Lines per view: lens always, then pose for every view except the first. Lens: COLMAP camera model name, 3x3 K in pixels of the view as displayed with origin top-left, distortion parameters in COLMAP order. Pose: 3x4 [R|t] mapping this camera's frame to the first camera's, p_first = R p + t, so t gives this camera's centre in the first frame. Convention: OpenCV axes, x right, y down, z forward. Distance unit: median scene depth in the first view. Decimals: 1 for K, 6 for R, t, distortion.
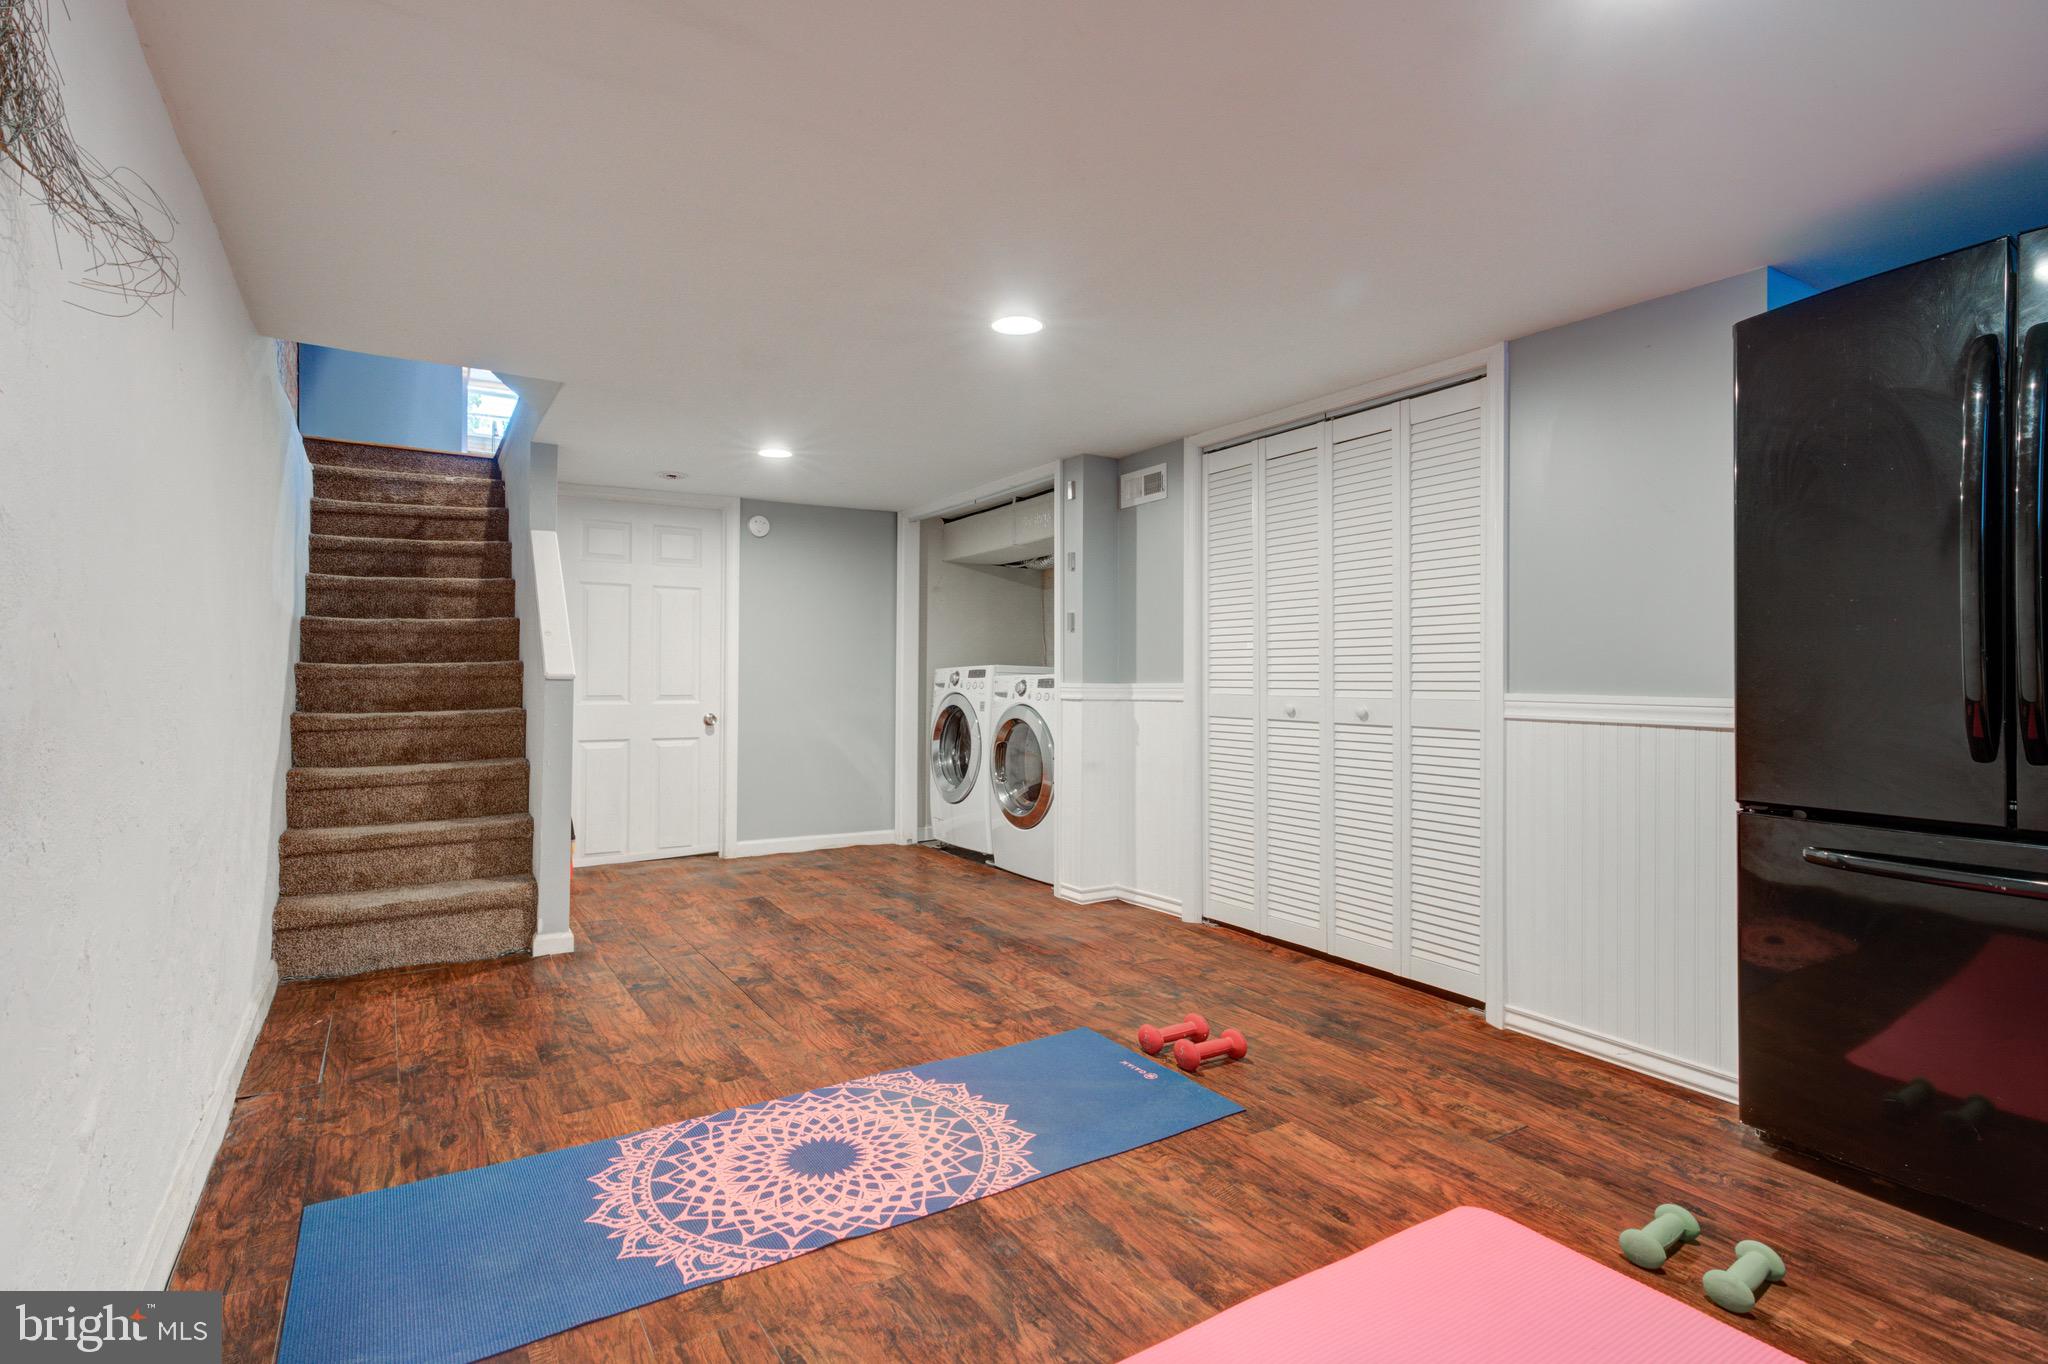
lens RADIAL K [[967.4, 0, 1011.3], [0, 967.4, 677.3], [0, 0, 1]] dist [-0.002705, 0.011443]
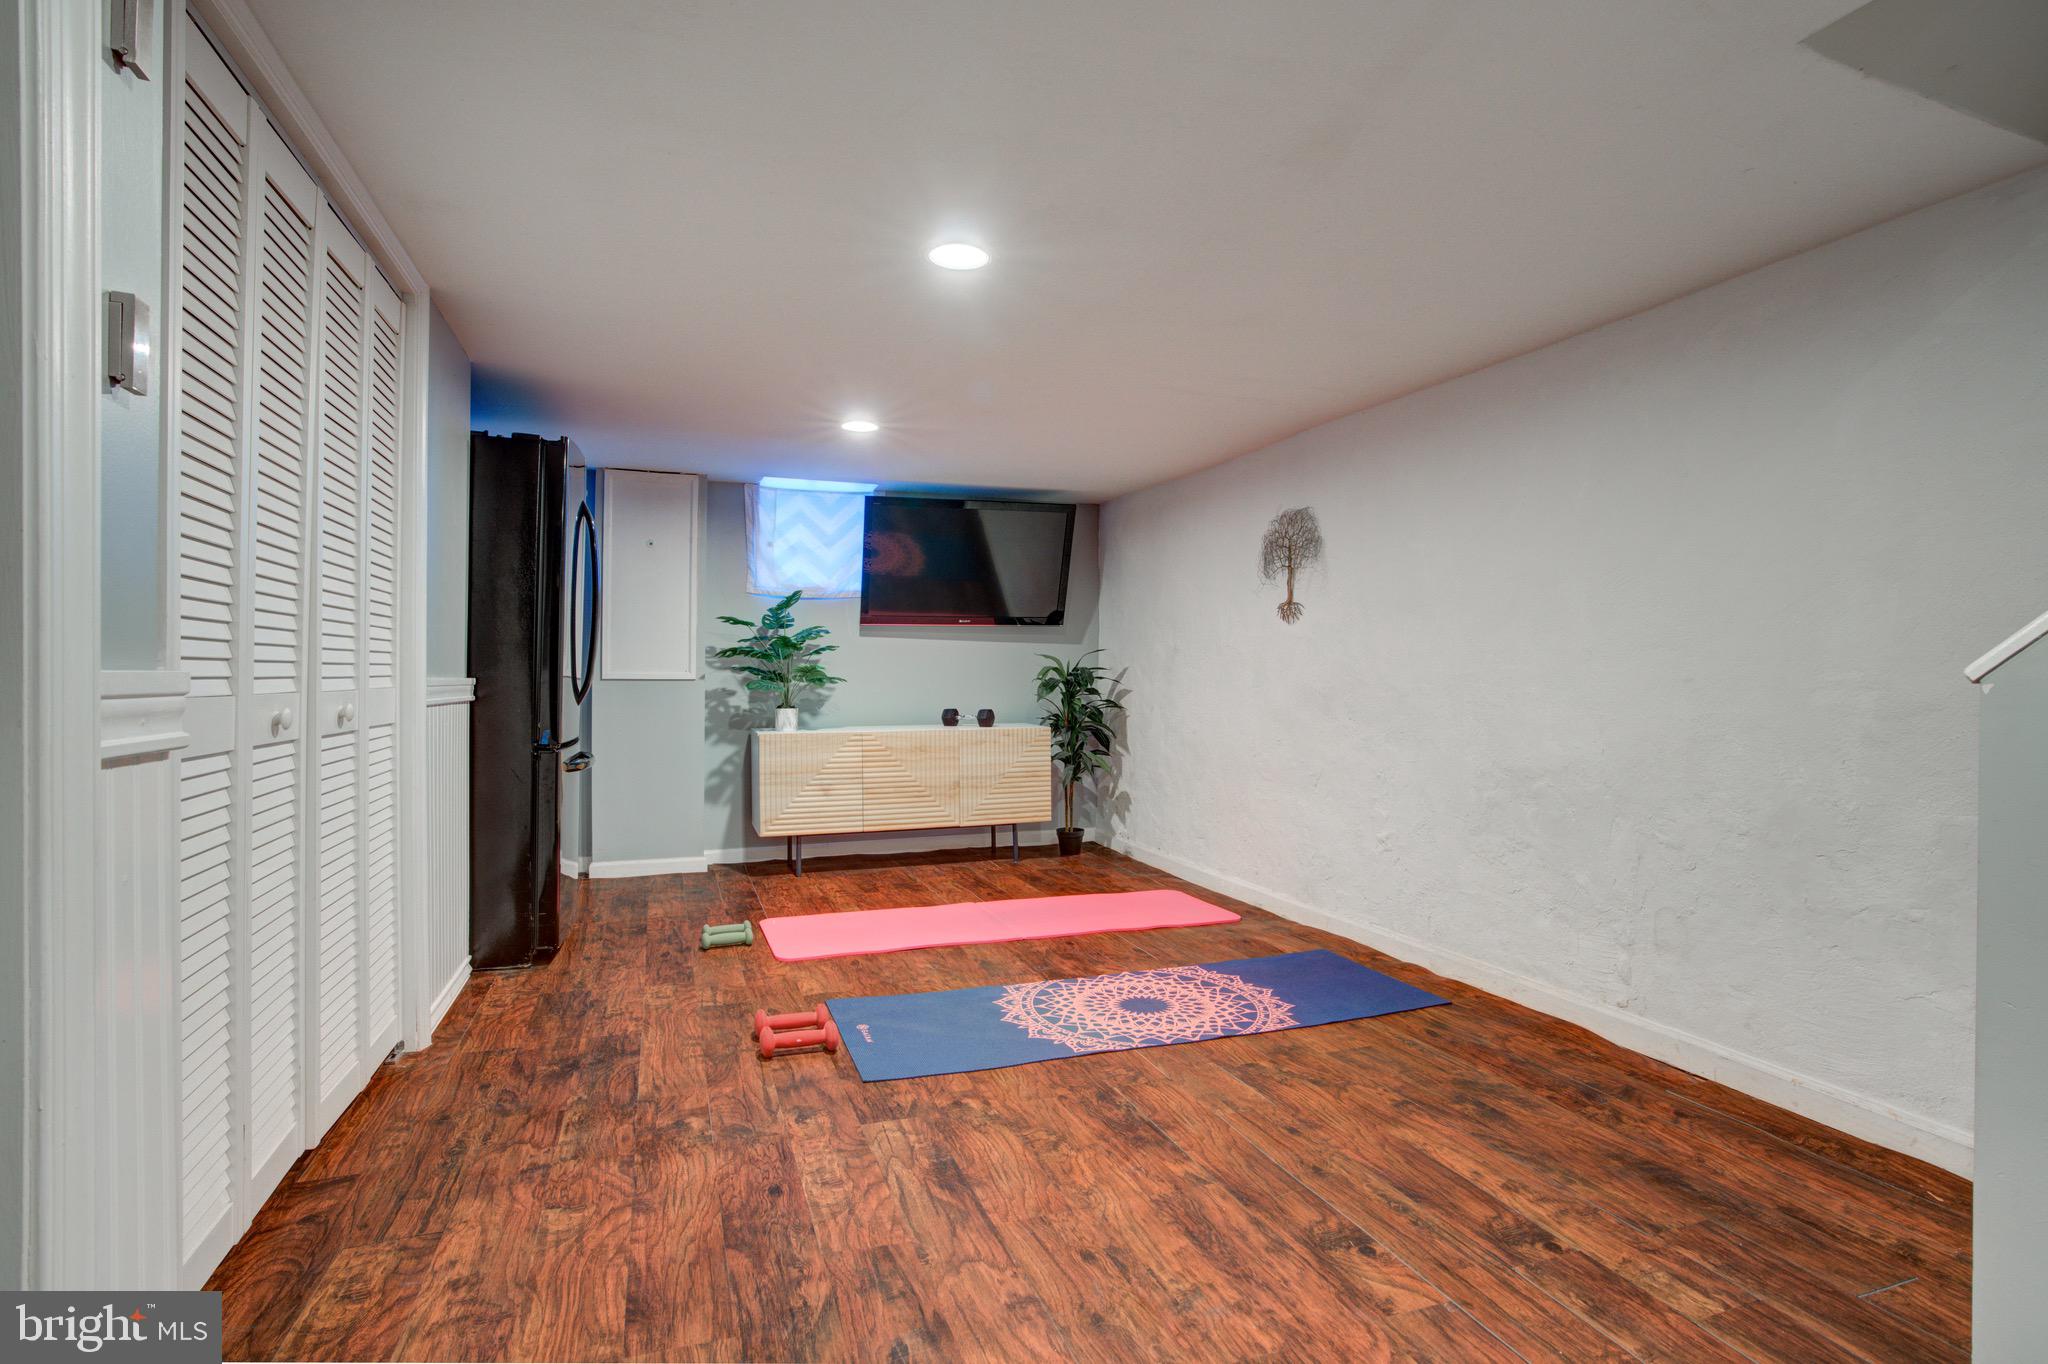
lens RADIAL K [[967.4, 0, 1020.2], [0, 967.4, 682.3], [0, 0, 1]] dist [-0.002705, 0.011443]
pose [[-0.975410, -0.018185, 0.219645, -0.254564], [-0.017551, 0.999834, 0.004838, 0.006794], [-0.219697, 0.000864, -0.975568, 1.927073]]
